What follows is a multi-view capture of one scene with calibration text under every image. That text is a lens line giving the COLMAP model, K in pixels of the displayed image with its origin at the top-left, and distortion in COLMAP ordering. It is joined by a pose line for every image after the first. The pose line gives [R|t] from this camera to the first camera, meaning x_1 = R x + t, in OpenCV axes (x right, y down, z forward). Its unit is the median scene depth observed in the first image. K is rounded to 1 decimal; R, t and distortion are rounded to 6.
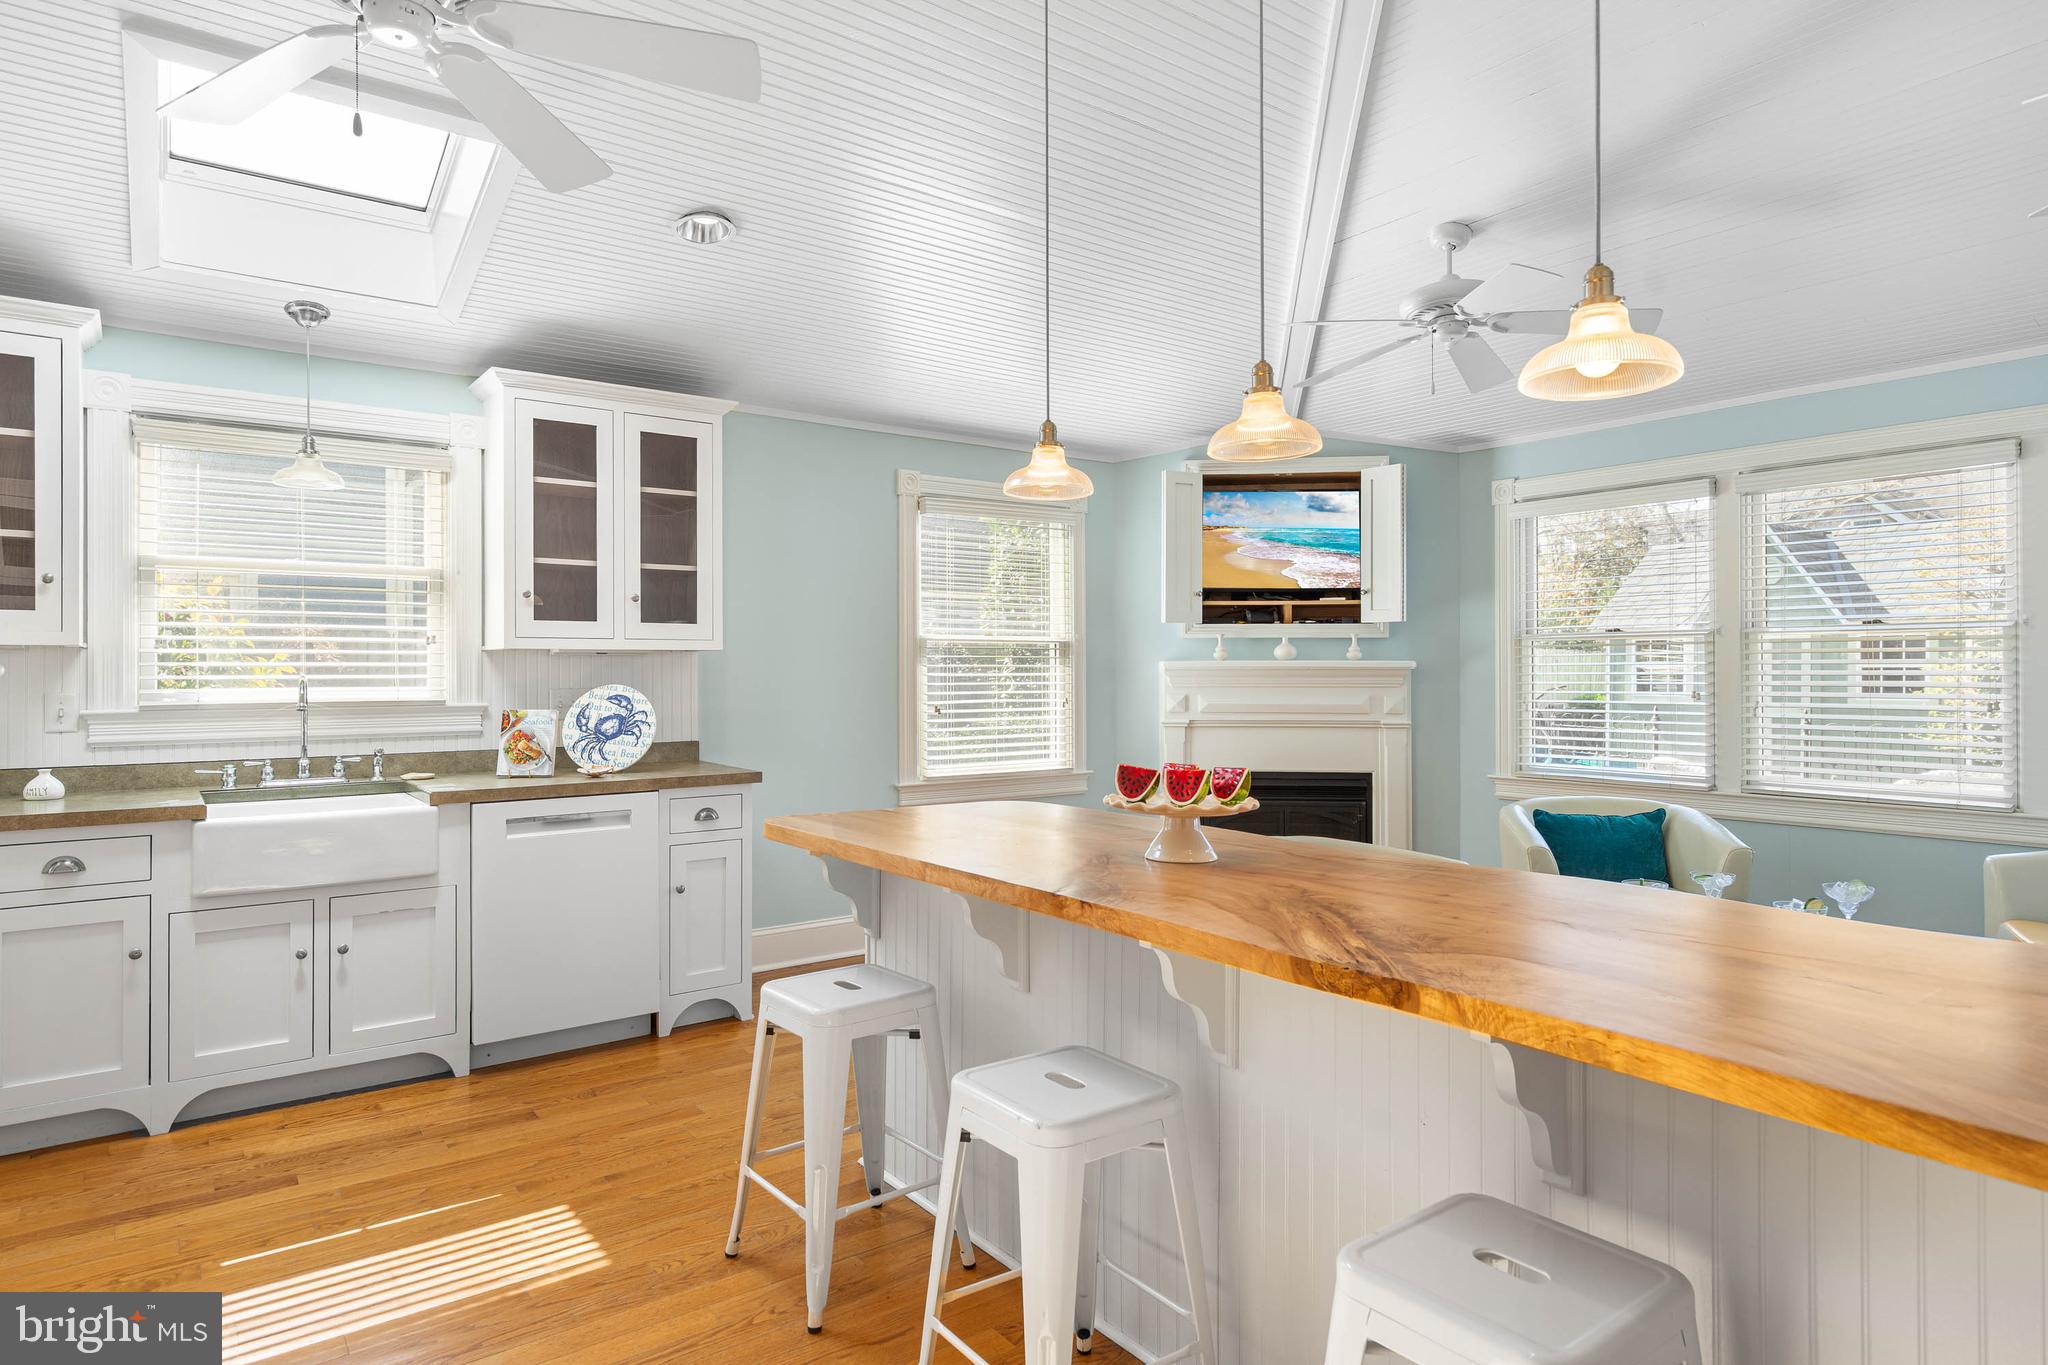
lens RADIAL K [[1171.2, 0, 1028.6], [0, 1171.2, 665.7], [0, 0, 1]] dist [0.001789, 0.002306]
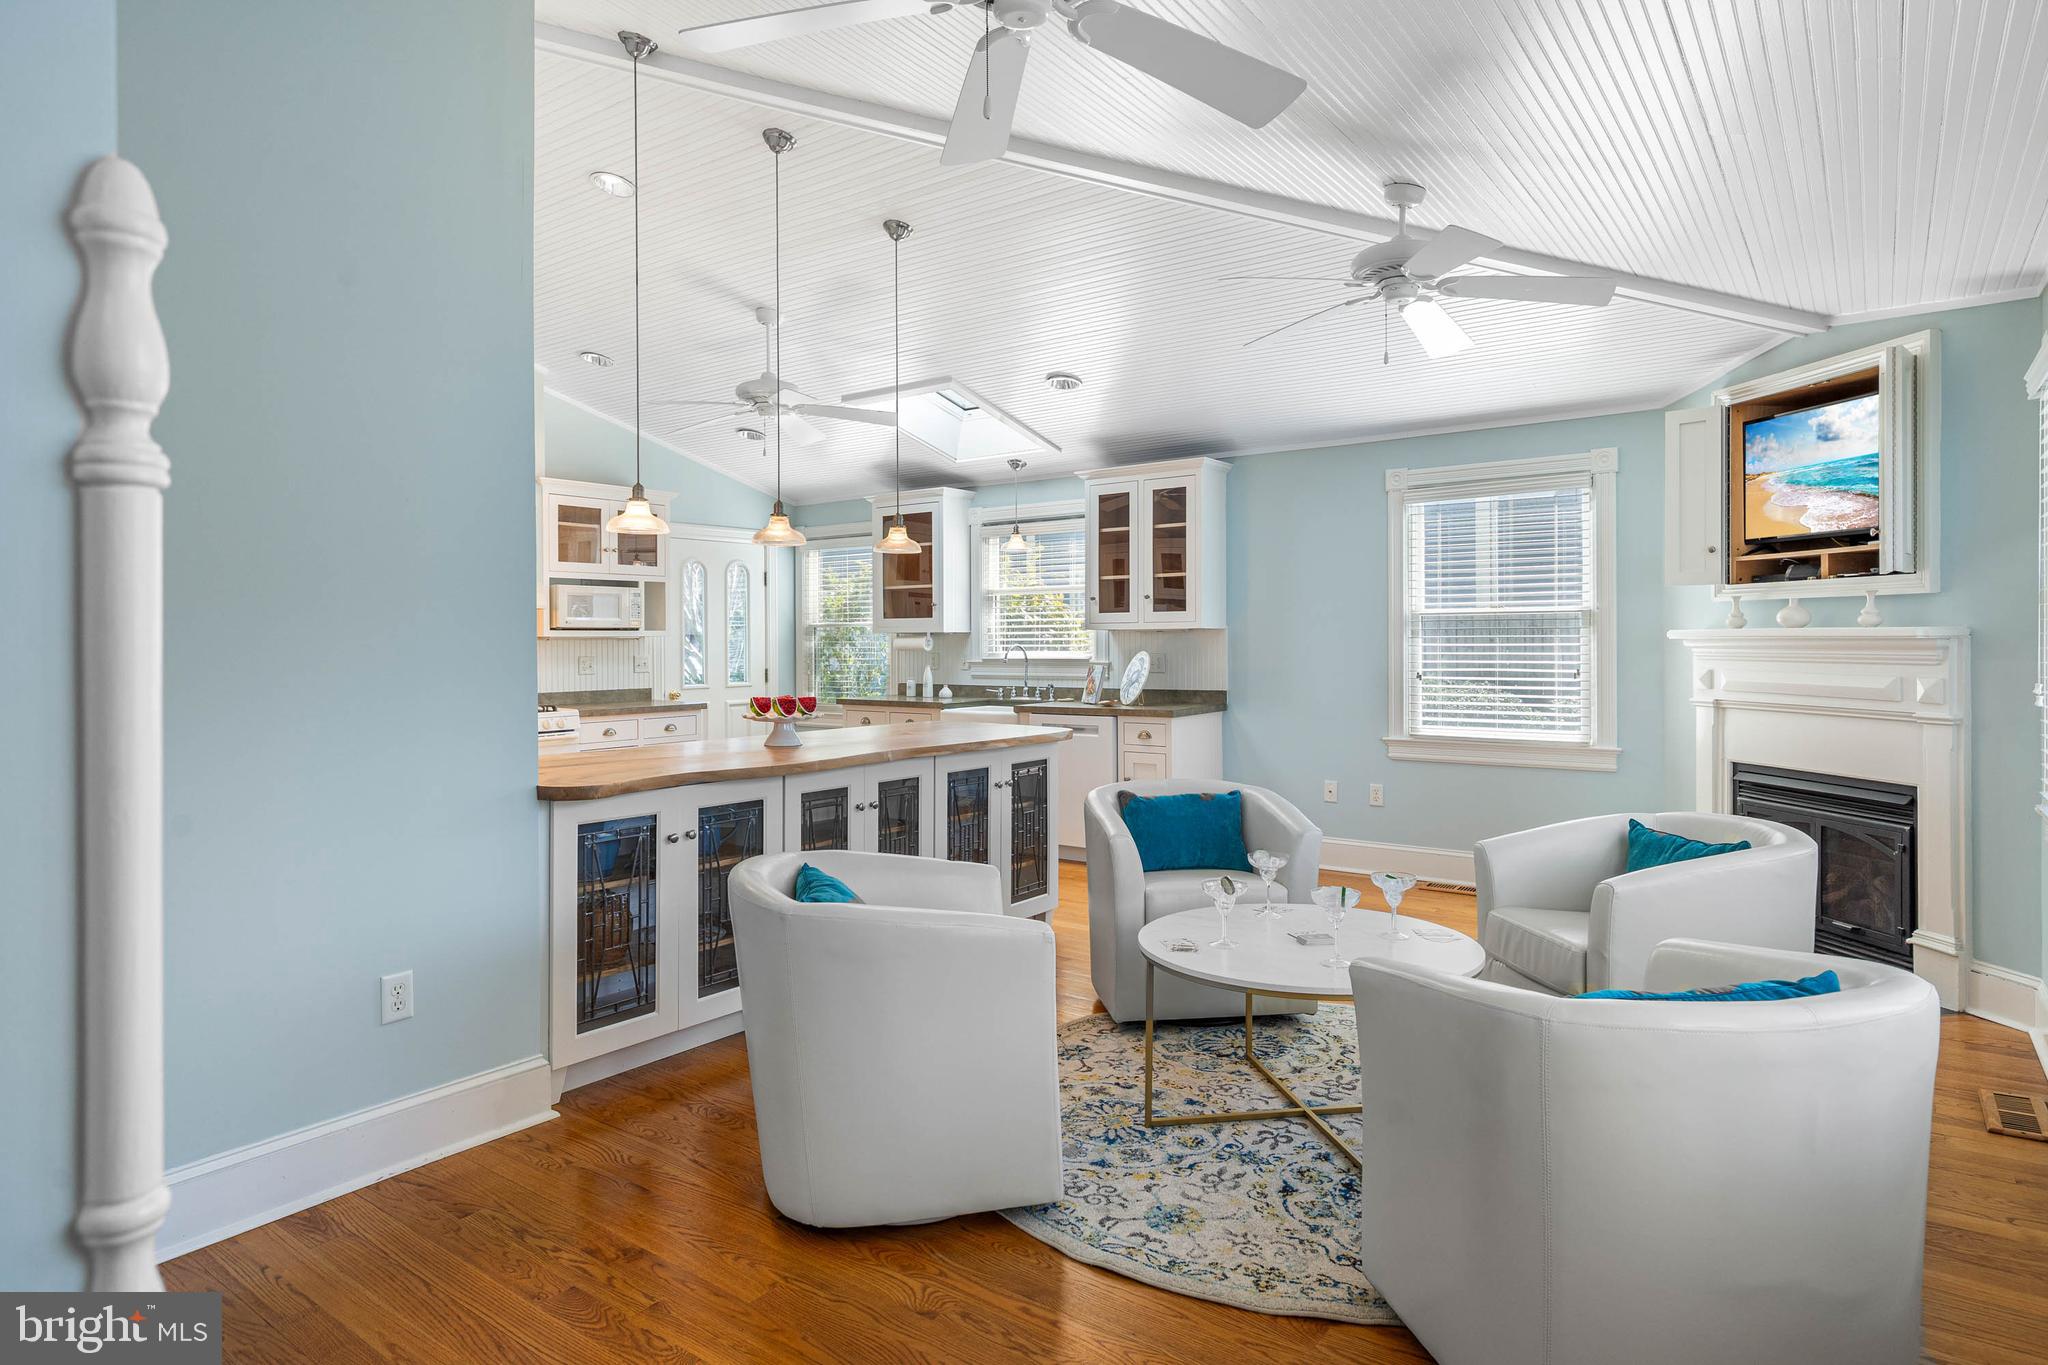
lens RADIAL K [[1142.5, 0, 1028.1], [0, 1142.5, 633.5], [0, 0, 1]] dist [0.000009, 0.000803]
pose [[0.287133, -0.005954, -0.957872, 1.112891], [0.009487, 0.999949, -0.003371, -0.004190], [0.957844, -0.008119, 0.287175, 0.405752]]
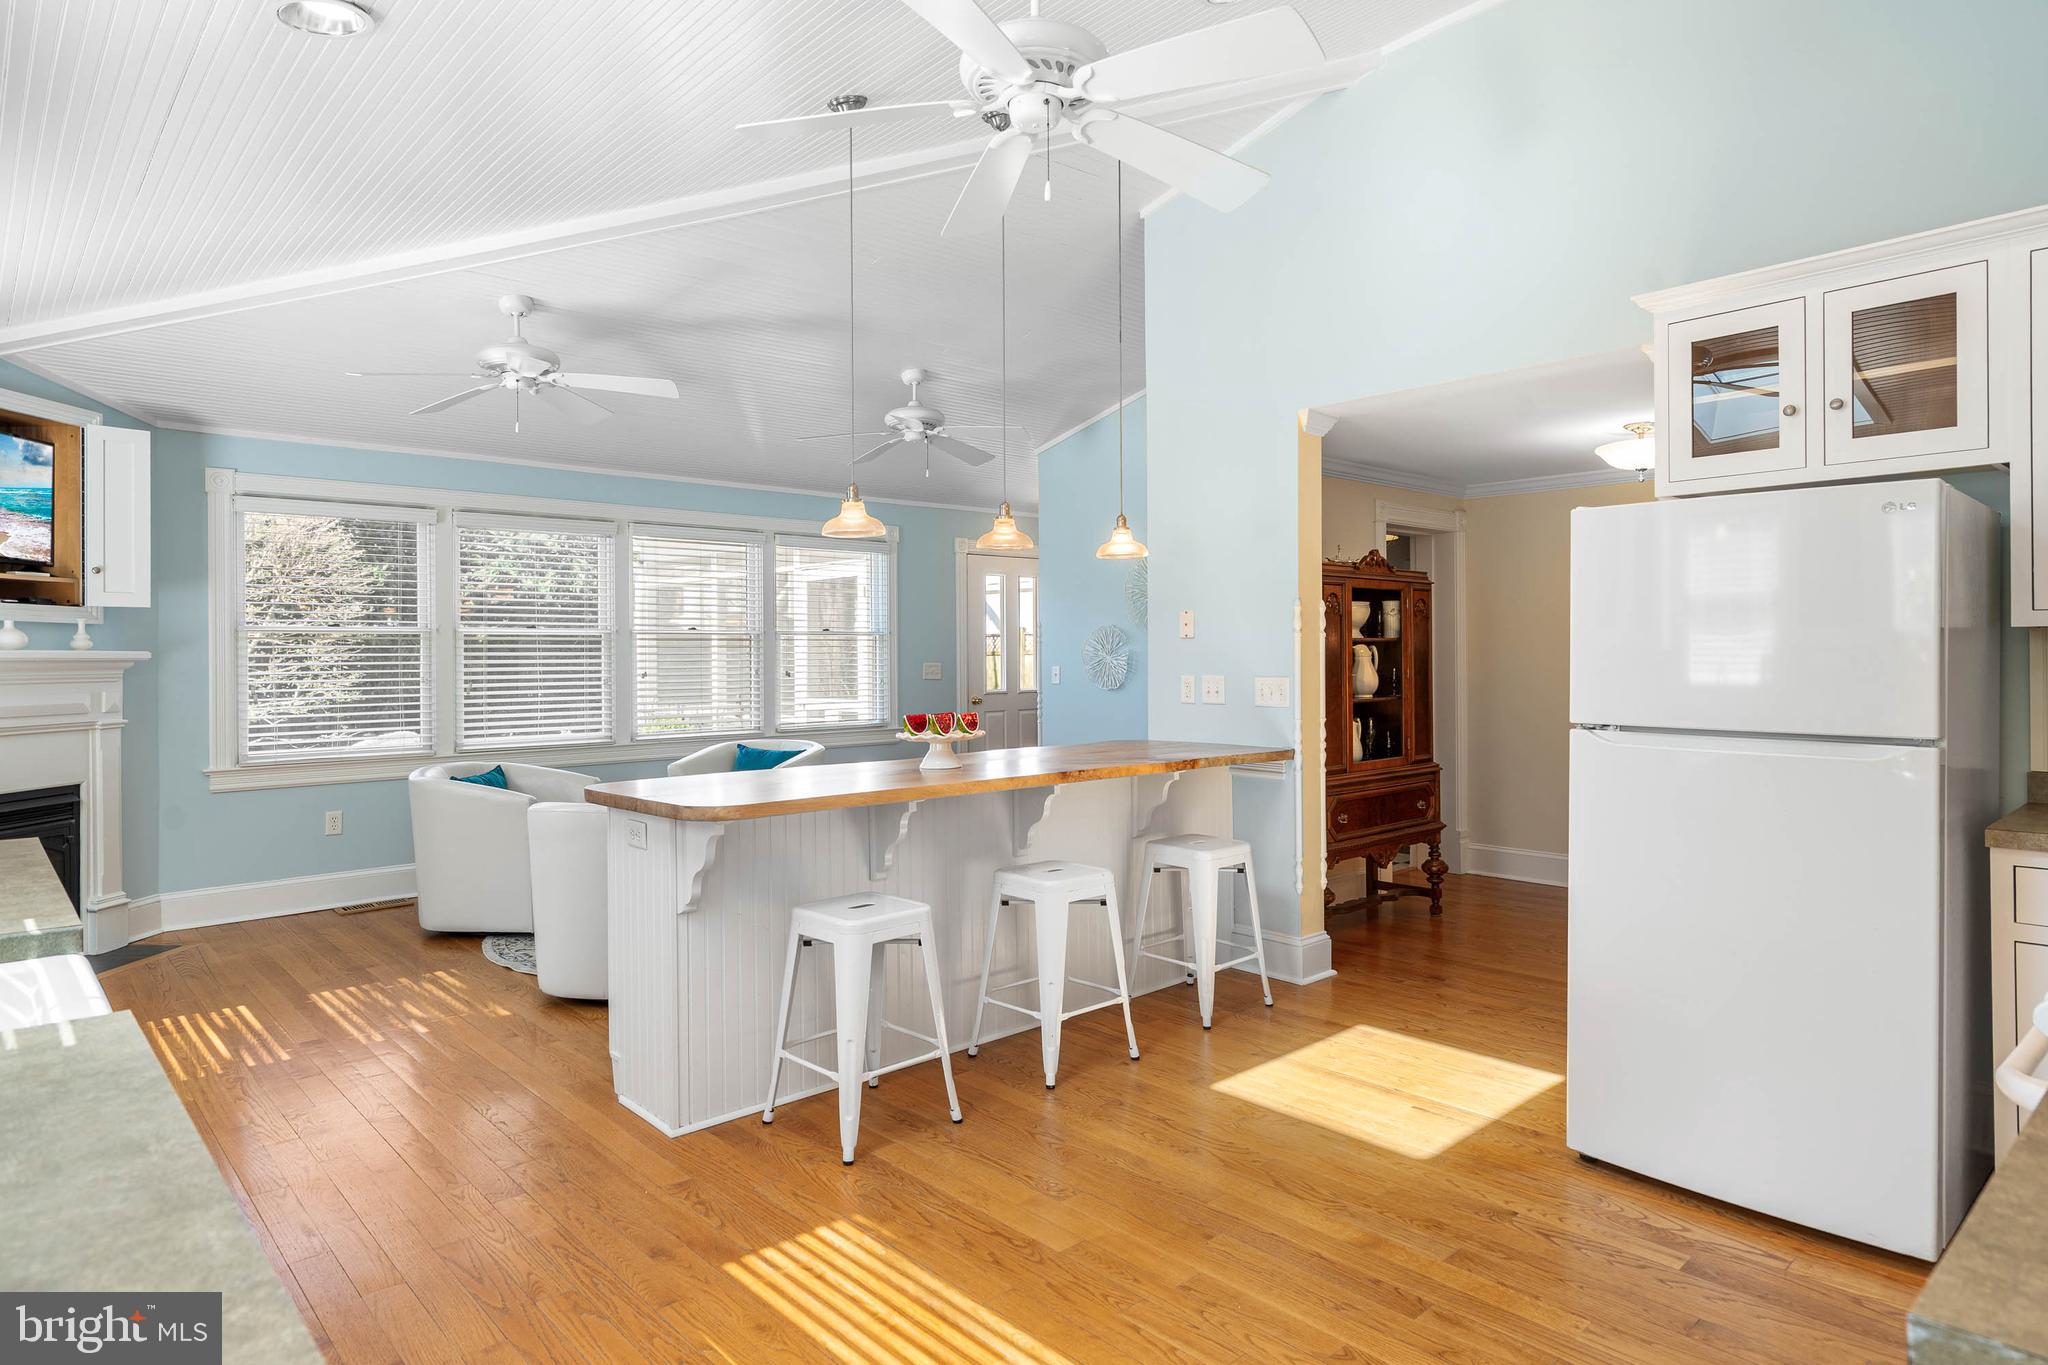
lens RADIAL K [[1159.4, 0, 1014.0], [0, 1159.4, 649.6], [0, 0, 1]] dist [0.011042, -0.000140]
pose [[-0.097332, 0.004872, 0.995240, -0.855464], [0.001733, 0.999987, -0.004726, -0.000103], [-0.995250, 0.001265, -0.097339, 0.572152]]
